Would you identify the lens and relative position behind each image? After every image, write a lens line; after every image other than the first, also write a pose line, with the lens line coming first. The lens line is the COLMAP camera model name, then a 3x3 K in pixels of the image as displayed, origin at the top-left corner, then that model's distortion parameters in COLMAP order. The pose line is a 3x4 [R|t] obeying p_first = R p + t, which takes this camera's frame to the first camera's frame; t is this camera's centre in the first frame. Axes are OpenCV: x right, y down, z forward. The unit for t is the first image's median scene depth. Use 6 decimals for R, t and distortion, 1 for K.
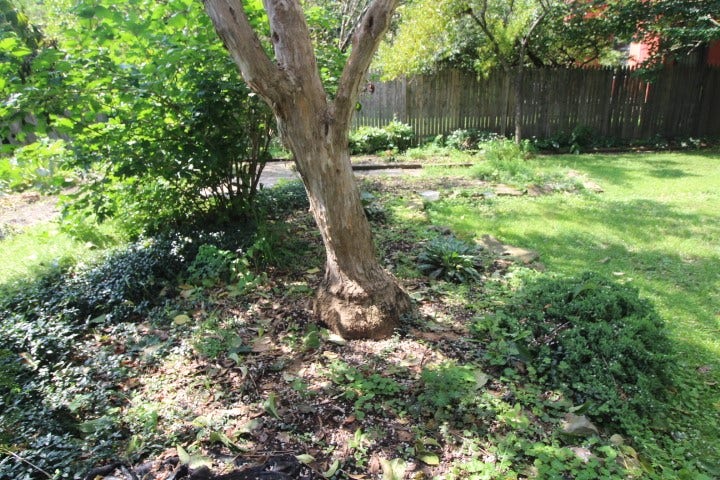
lens RADIAL K [[381.3, 0, 360.0], [0, 381.3, 240.0], [0, 0, 1]] dist [-0.002154, -0.000576]
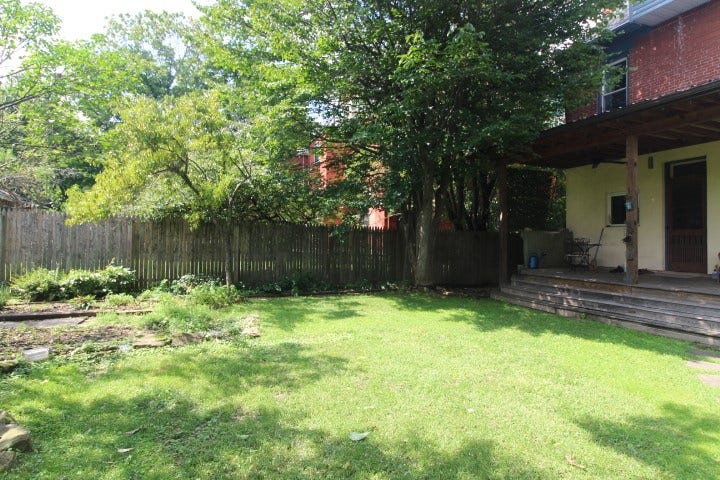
lens RADIAL K [[355.4, 0, 360.0], [0, 355.4, 240.0], [0, 0, 1]] dist [-0.002007, -0.000526]
pose [[0.933005, 0.040641, 0.357561, 0.373759], [0.090014, 0.935661, -0.341226, -0.013743], [-0.348424, 0.350552, 0.869318, -0.006758]]
